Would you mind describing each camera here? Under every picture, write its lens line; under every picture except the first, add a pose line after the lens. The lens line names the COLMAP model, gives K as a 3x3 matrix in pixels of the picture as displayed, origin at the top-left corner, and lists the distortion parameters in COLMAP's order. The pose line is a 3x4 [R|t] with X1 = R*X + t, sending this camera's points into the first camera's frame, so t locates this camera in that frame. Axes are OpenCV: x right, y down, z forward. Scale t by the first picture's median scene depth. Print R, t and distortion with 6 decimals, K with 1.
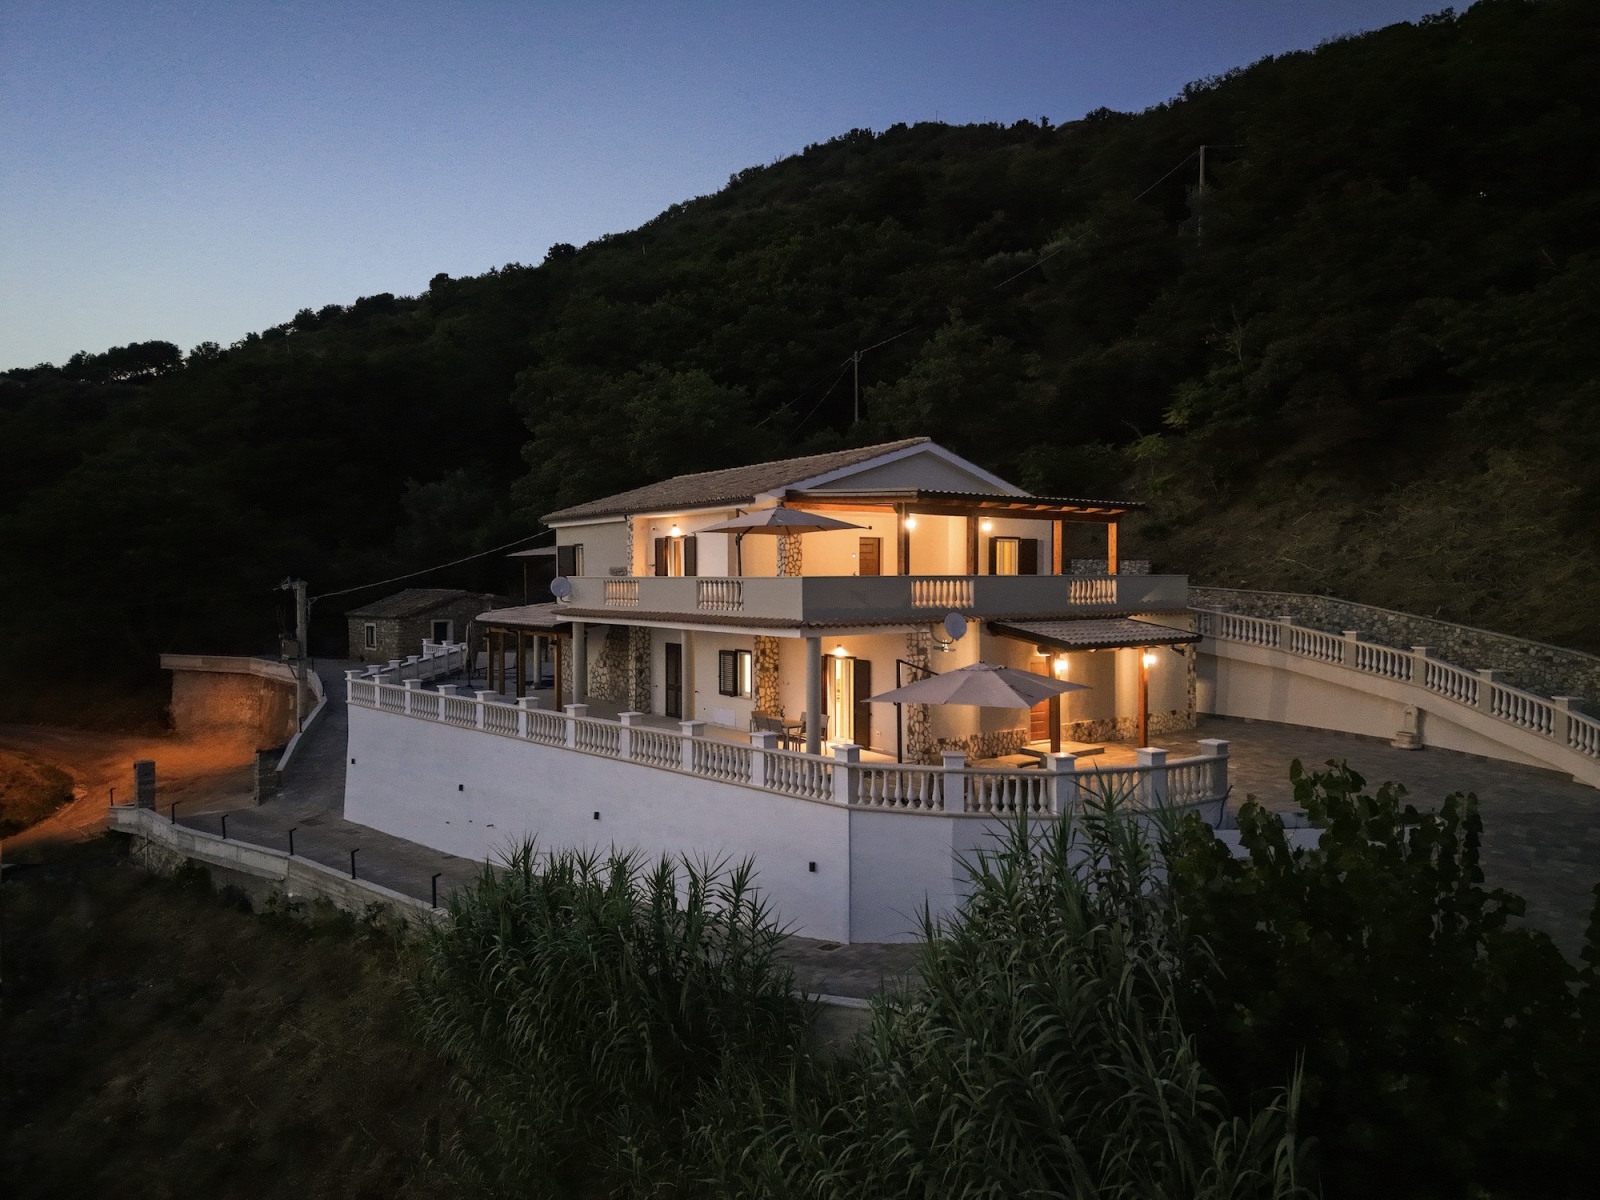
lens RADIAL K [[1067.3, 0, 814.7], [0, 1067.3, 601.6], [0, 0, 1]] dist [0.006388, -0.000063]
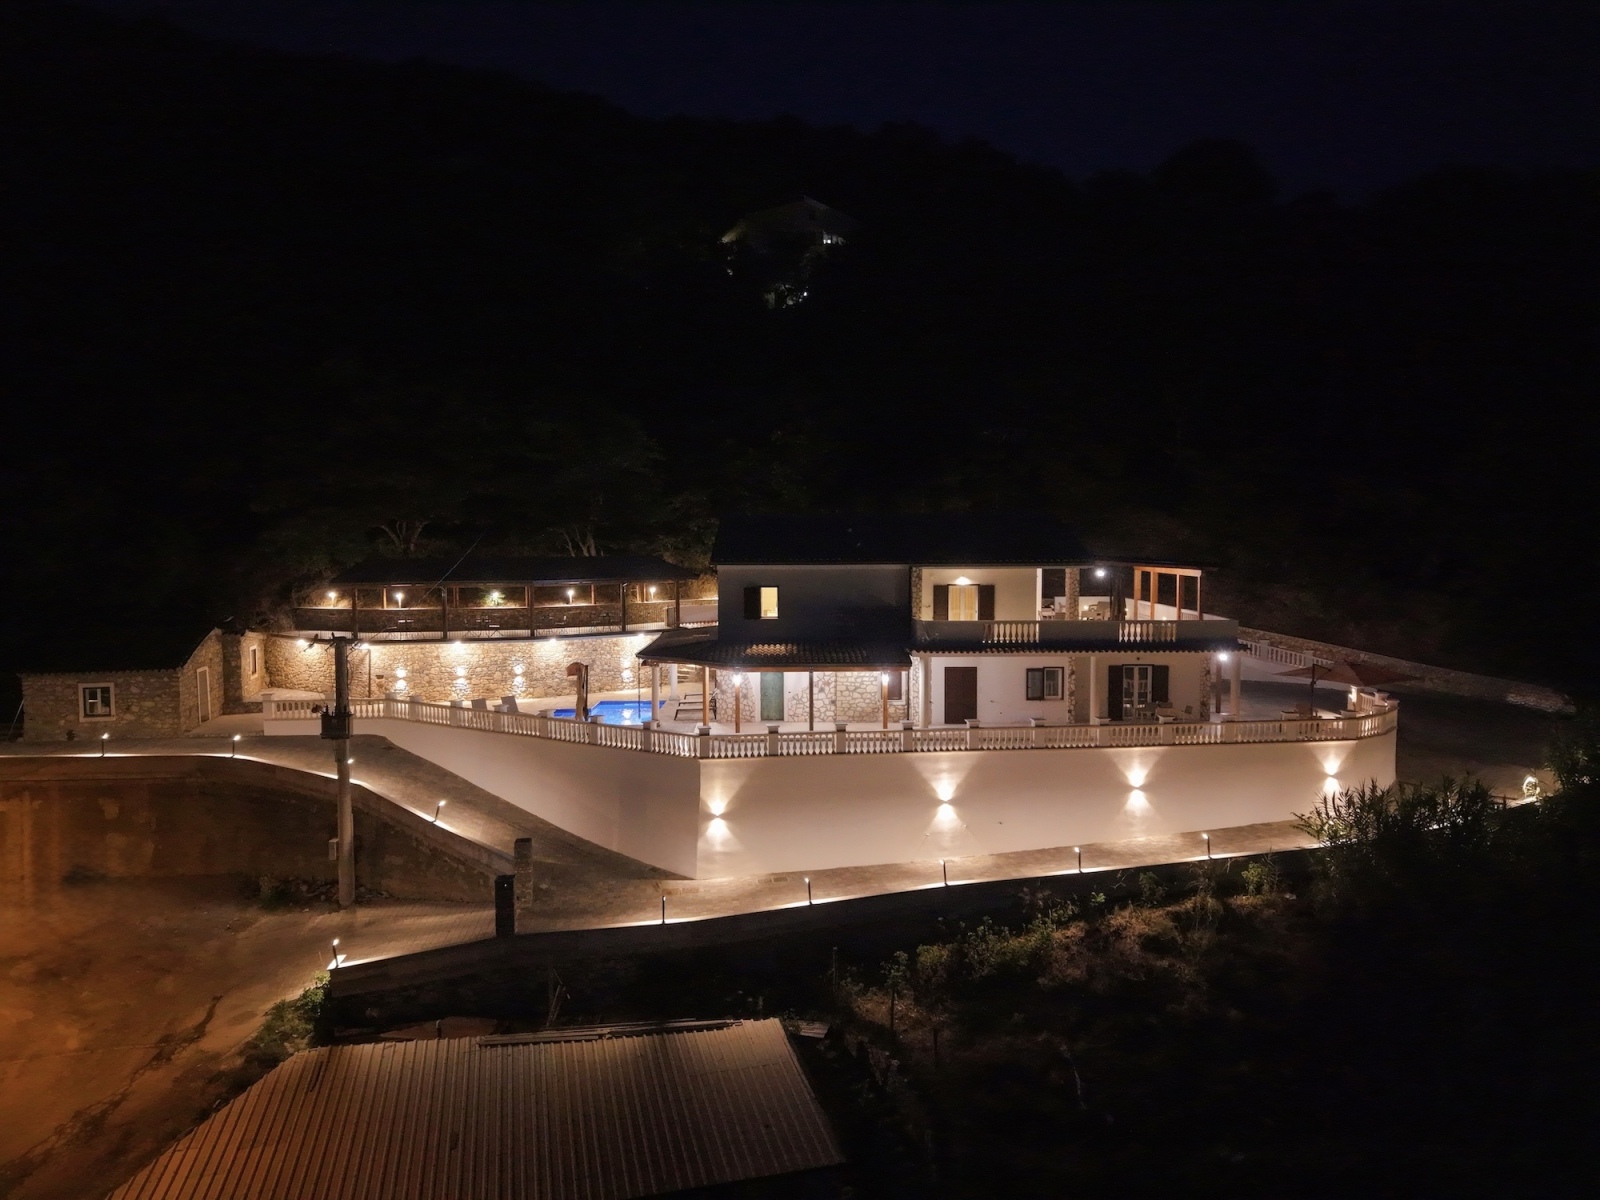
lens RADIAL K [[1063.5, 0, 796.0], [0, 1063.5, 594.5], [0, 0, 1]] dist [0.041270, -0.045837]
pose [[0.601118, -0.047266, 0.797761, -1.292047], [0.019658, 0.998822, 0.044366, -0.111222], [-0.798919, -0.010987, 0.601339, 0.381261]]
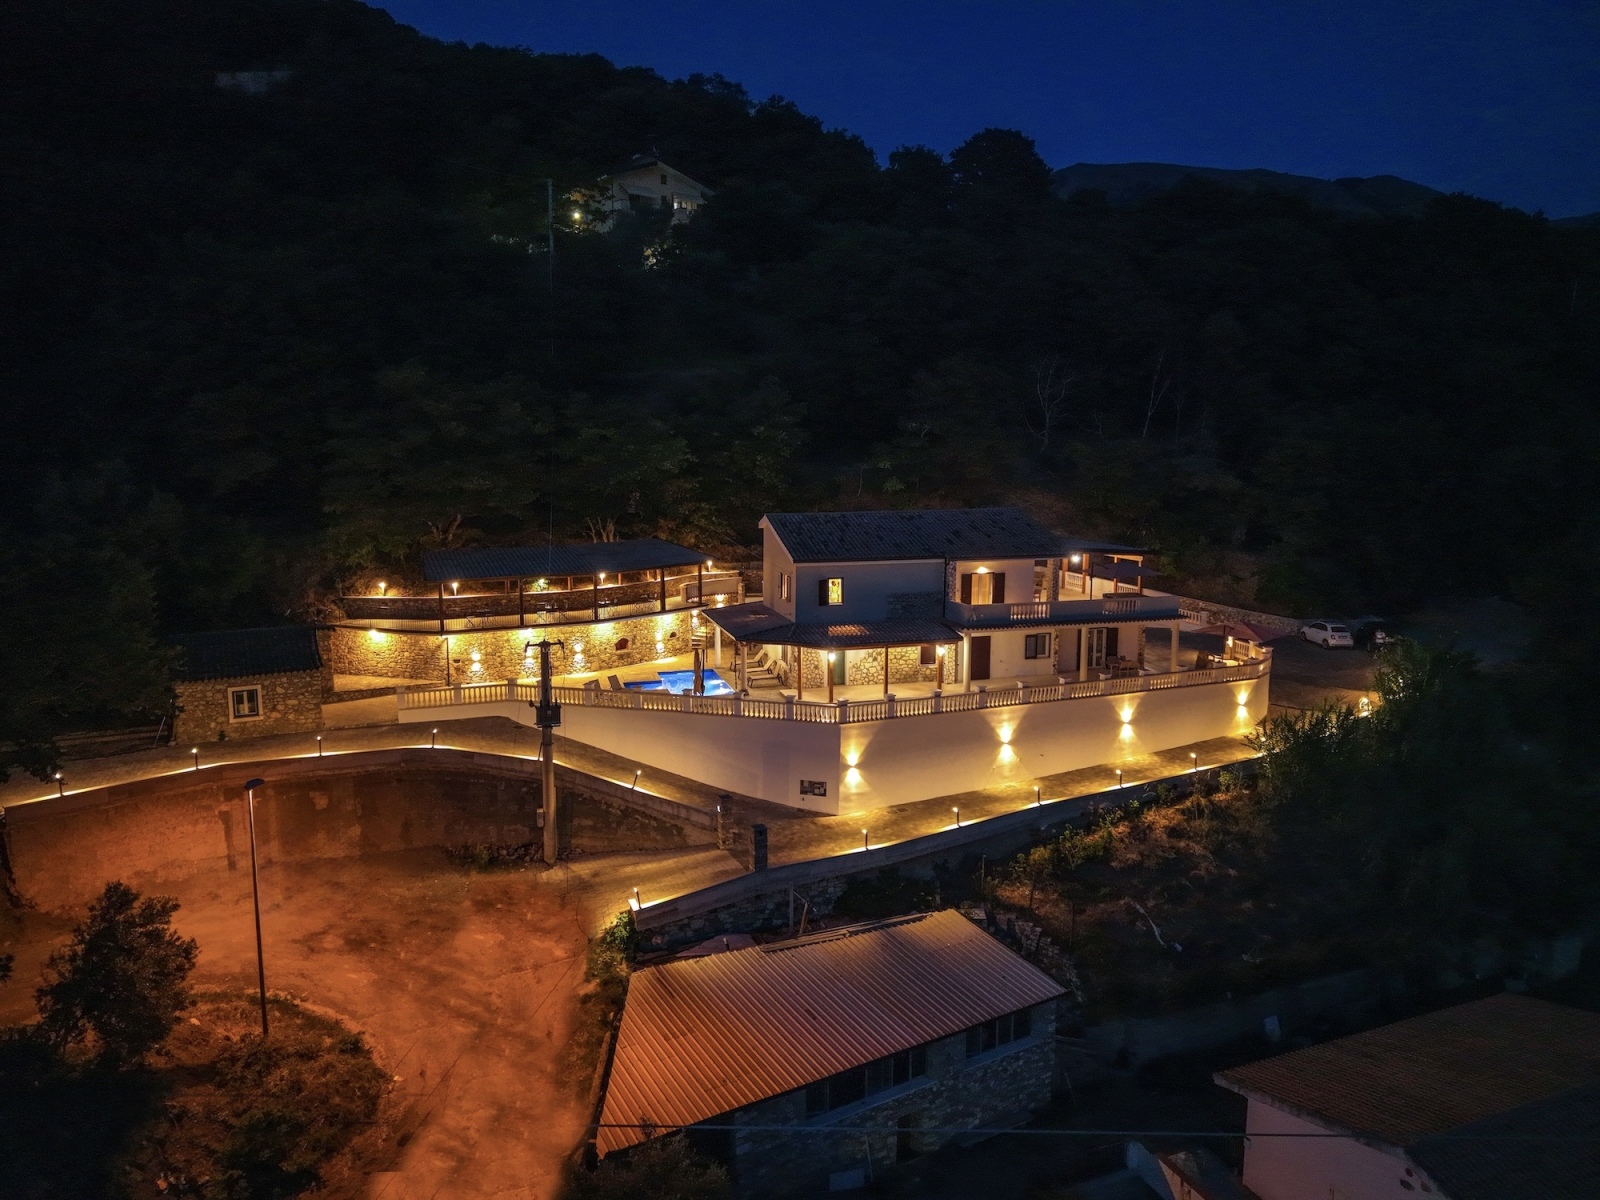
lens RADIAL K [[1063.5, 0, 796.0], [0, 1063.5, 594.5], [0, 0, 1]] dist [0.041270, -0.045837]
pose [[0.363580, -0.126280, 0.922964, -1.785863], [0.019569, 0.991586, 0.127960, -0.247364], [-0.931358, -0.028462, 0.362992, 0.664941]]
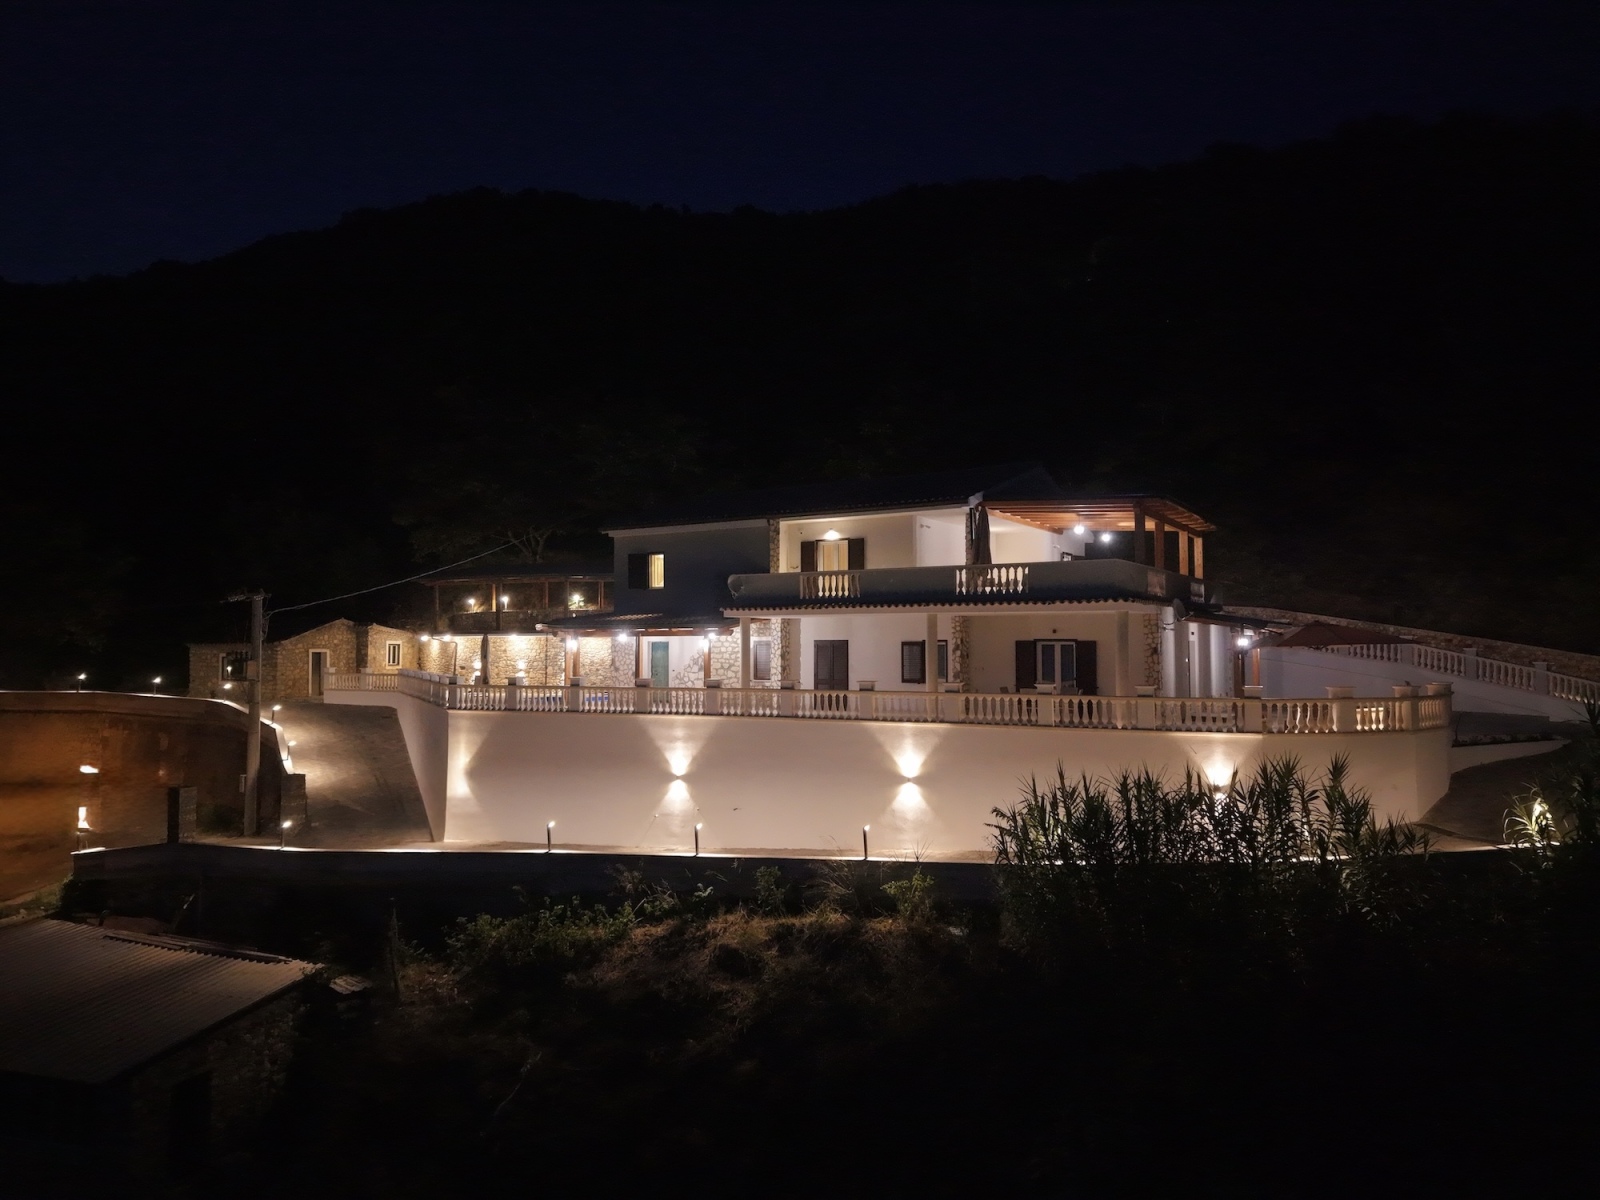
lens RADIAL K [[1063.5, 0, 796.0], [0, 1063.5, 594.5], [0, 0, 1]] dist [0.041270, -0.045837]
pose [[0.935142, 0.016567, 0.353886, -0.541208], [0.008540, 0.997562, -0.069266, 0.068153], [-0.354171, 0.067796, 0.932720, 0.022966]]
